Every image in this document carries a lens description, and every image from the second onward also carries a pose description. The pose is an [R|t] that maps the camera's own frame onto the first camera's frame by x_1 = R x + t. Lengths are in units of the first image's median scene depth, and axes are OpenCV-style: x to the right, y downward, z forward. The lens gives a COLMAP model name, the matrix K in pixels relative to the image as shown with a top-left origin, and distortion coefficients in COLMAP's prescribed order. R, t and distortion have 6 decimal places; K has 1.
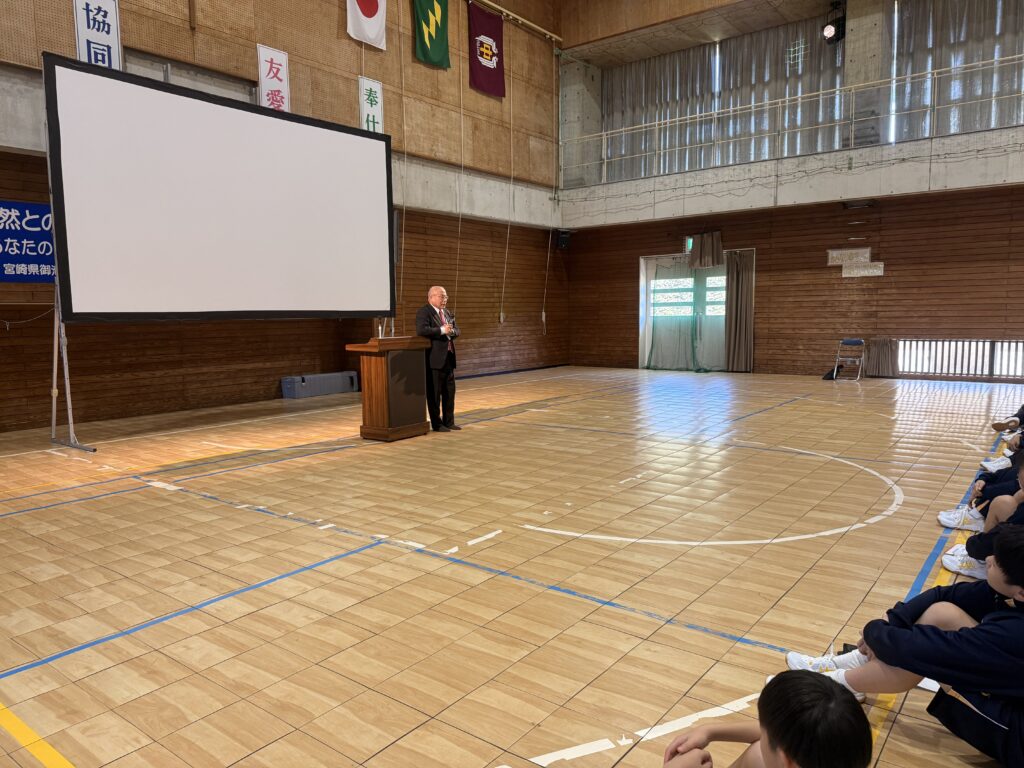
lens RADIAL K [[725.1, 0, 516.8], [0, 725.1, 392.5], [0, 0, 1]] dist [0.026570, -0.032058]
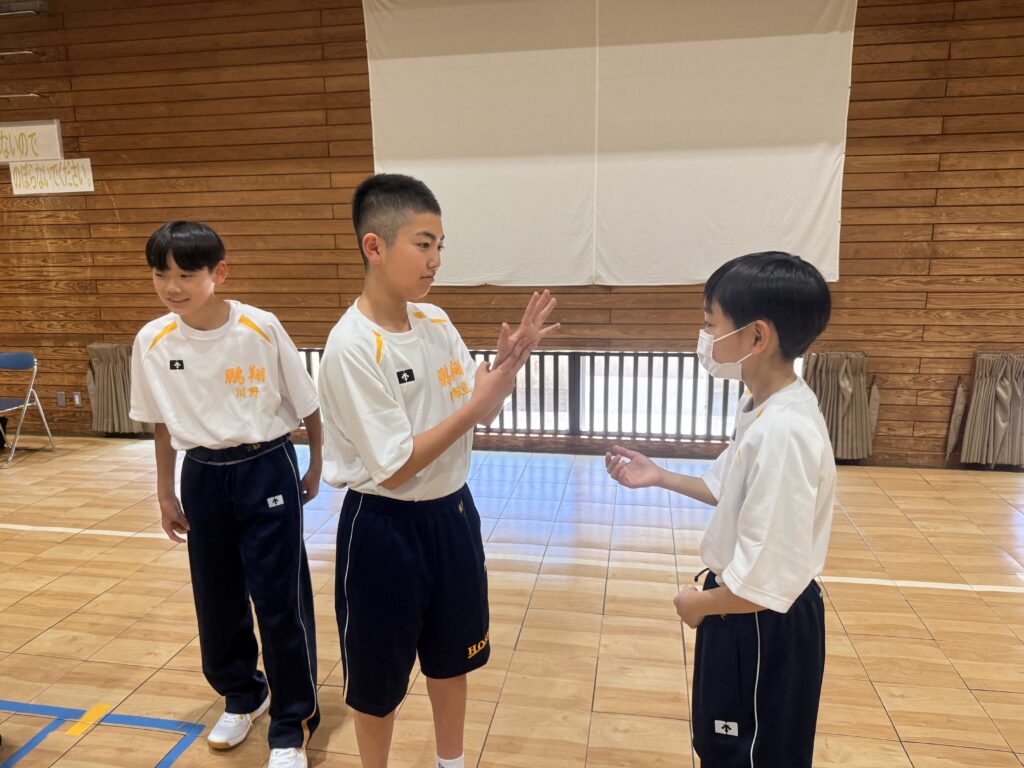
lens RADIAL K [[725.1, 0, 512.5], [0, 725.1, 381.2], [0, 0, 1]] dist [0.026570, -0.032058]
pose [[0.890130, -0.088229, 0.447084, 0.503146], [0.053400, 0.994514, 0.089943, -0.076657], [-0.452567, -0.056187, 0.889958, 0.505846]]
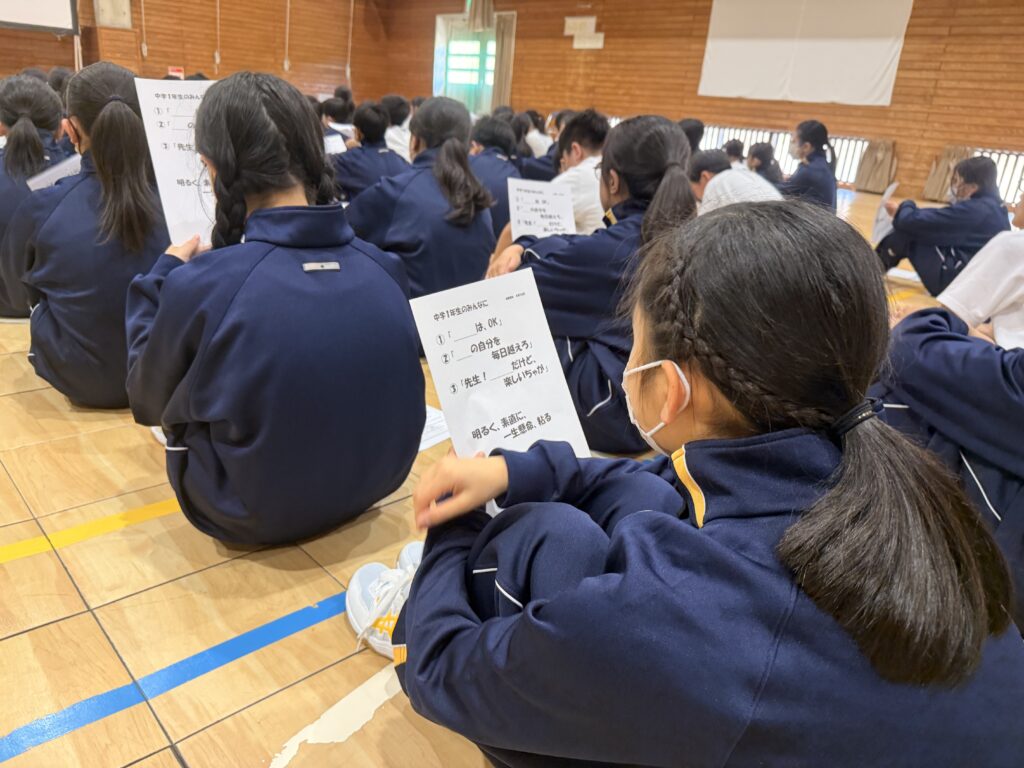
lens RADIAL K [[725.1, 0, 521.4], [0, 725.1, 381.3], [0, 0, 1]] dist [0.026570, -0.032058]
pose [[0.983896, 0.141503, -0.109200, 0.549802], [-0.110908, 0.962431, 0.247843, 0.042408], [0.140168, -0.231741, 0.962626, -0.078733]]
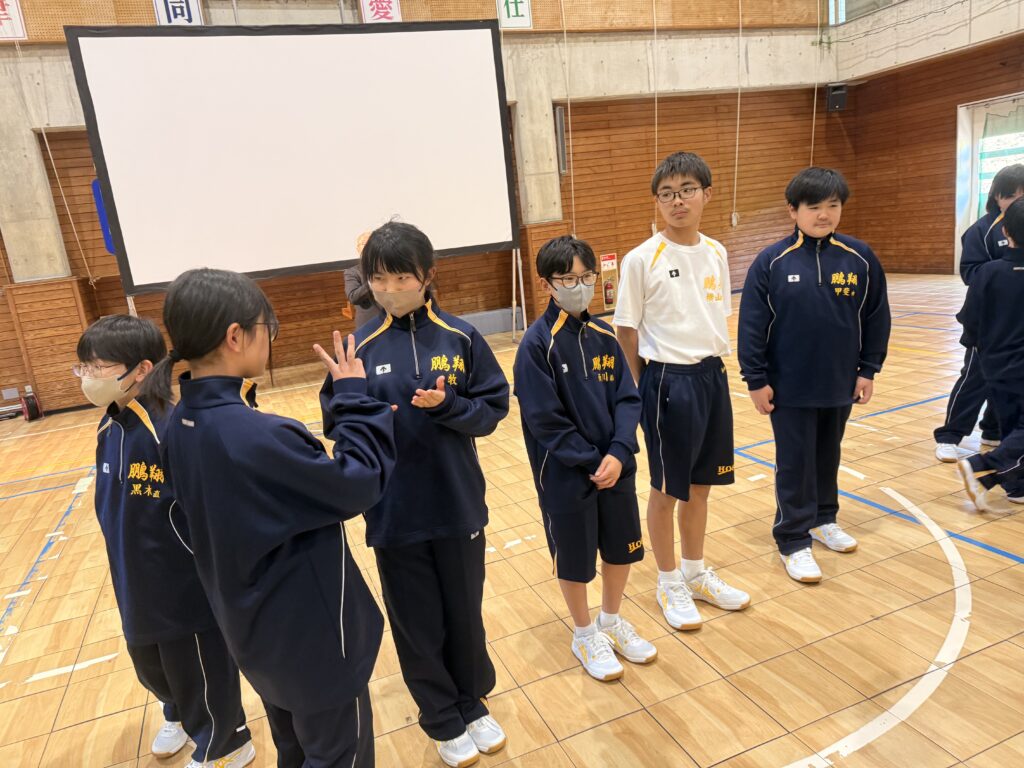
lens RADIAL K [[725.1, 0, 503.7], [0, 725.1, 386.9], [0, 0, 1]] dist [0.026570, -0.032058]
pose [[0.850344, 0.026894, -0.525540, 0.205143], [0.046583, 0.990925, 0.126083, -0.039957], [0.524162, -0.131695, 0.841374, 0.213557]]
